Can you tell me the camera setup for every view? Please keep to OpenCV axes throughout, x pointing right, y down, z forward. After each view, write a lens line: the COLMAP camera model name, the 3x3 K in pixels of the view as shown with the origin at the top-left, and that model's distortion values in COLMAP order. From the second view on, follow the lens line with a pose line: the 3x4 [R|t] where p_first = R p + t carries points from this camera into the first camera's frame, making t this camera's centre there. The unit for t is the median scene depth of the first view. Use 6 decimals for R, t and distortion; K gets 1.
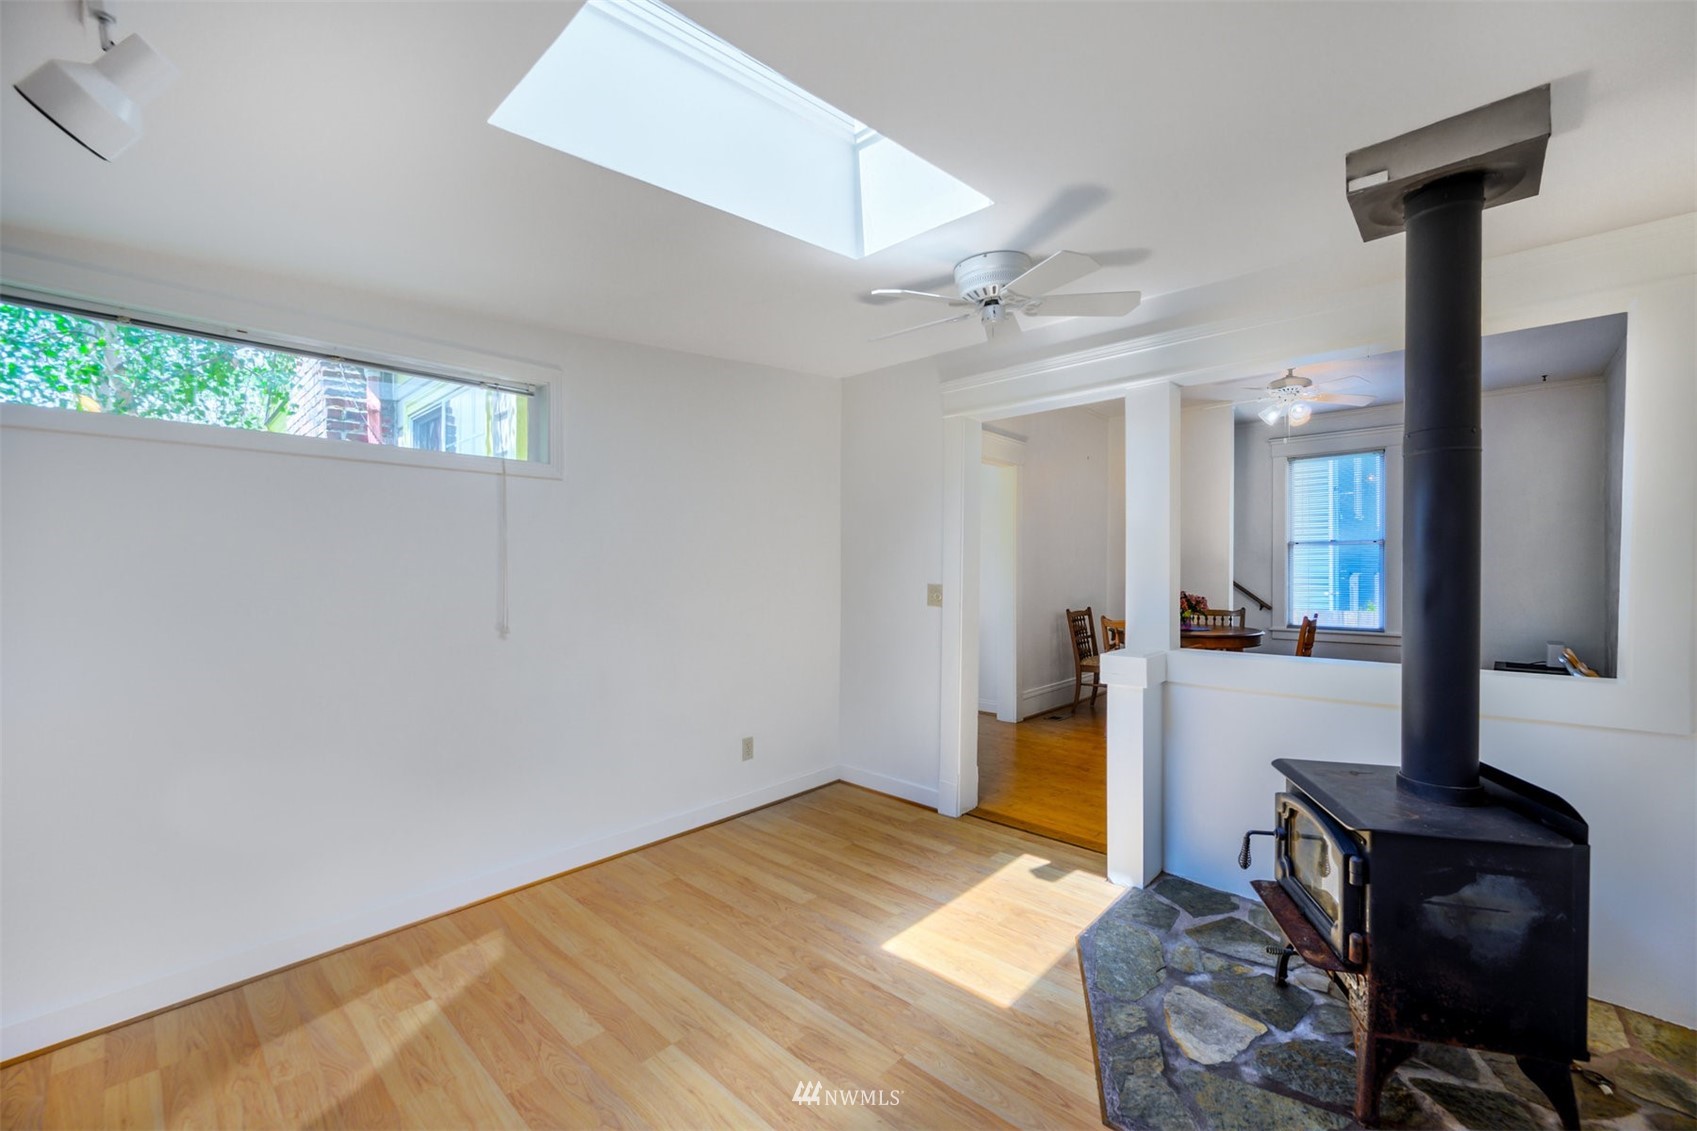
lens RADIAL K [[684.2, 0, 855.7], [0, 684.2, 571.7], [0, 0, 1]] dist [-0.001848, -0.000177]
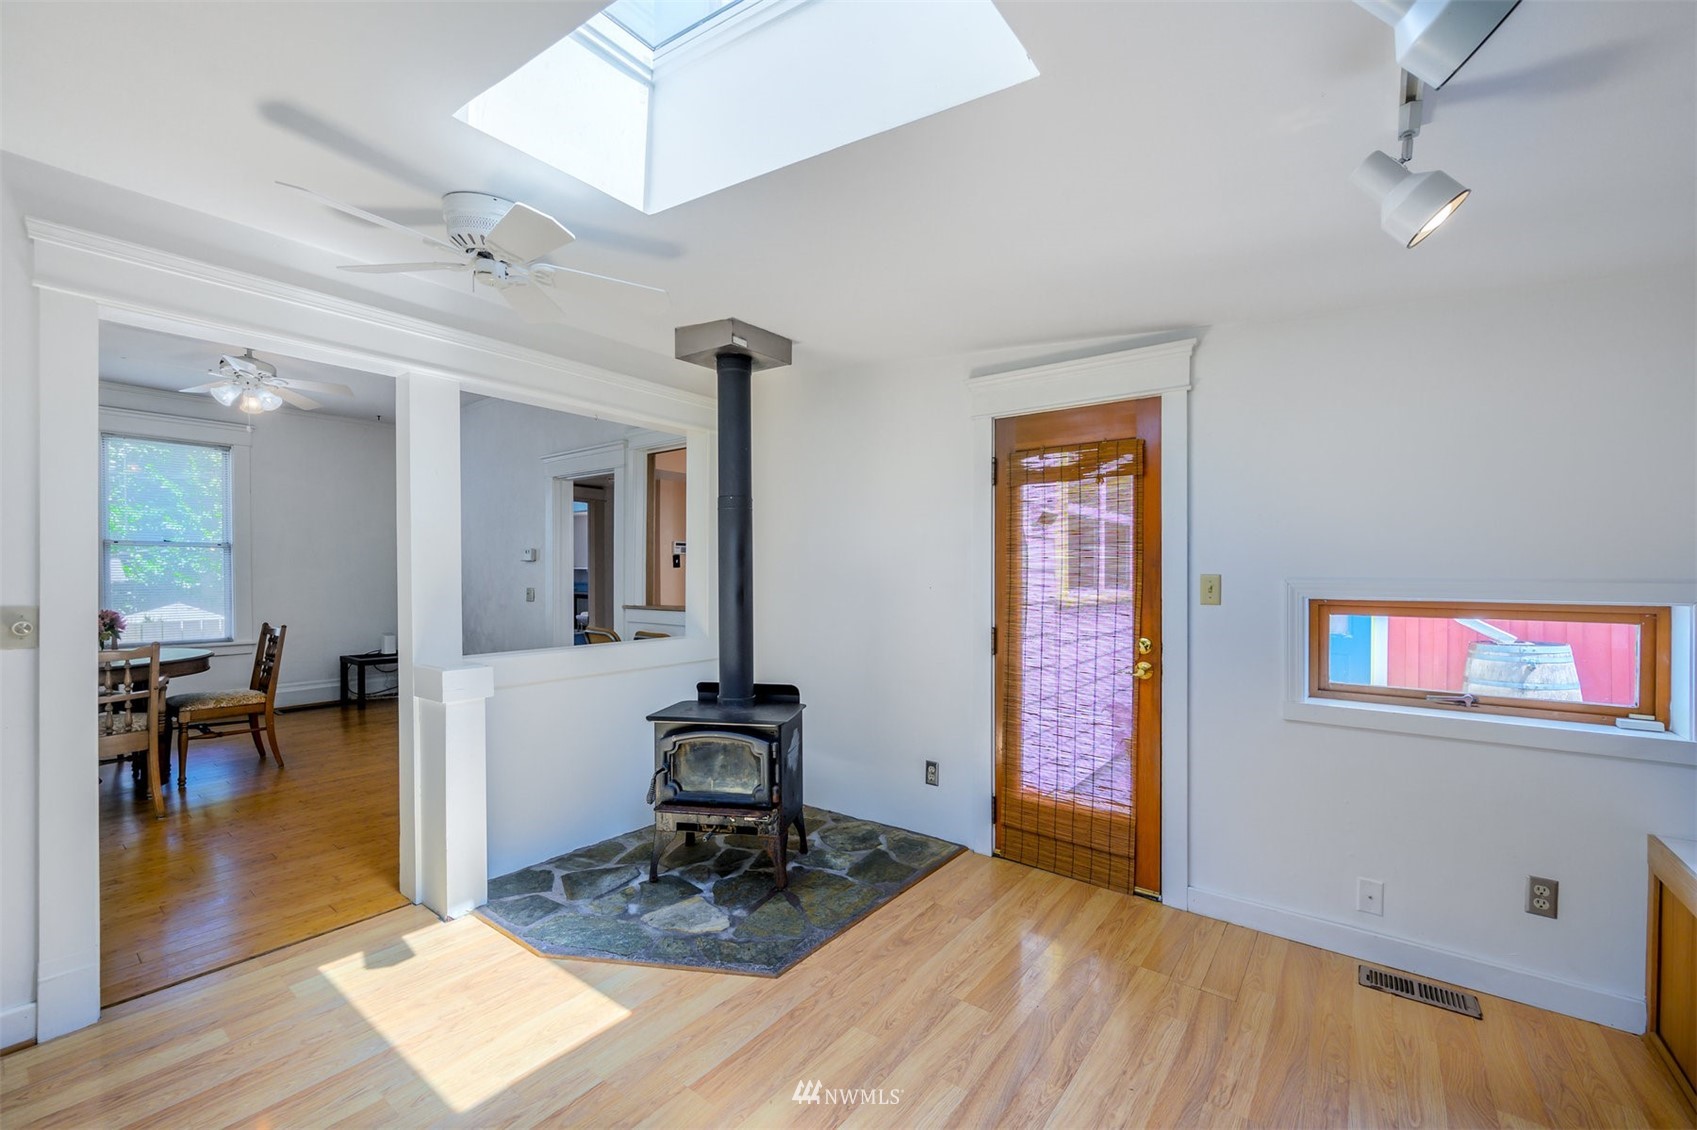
lens RADIAL K [[684.2, 0, 855.7], [0, 684.2, 571.2], [0, 0, 1]] dist [-0.001848, -0.000177]
pose [[-0.093746, 0.004526, 0.995586, -0.691452], [0.002547, 0.999987, -0.004306, -0.004605], [-0.995593, 0.002132, -0.093757, 0.651048]]
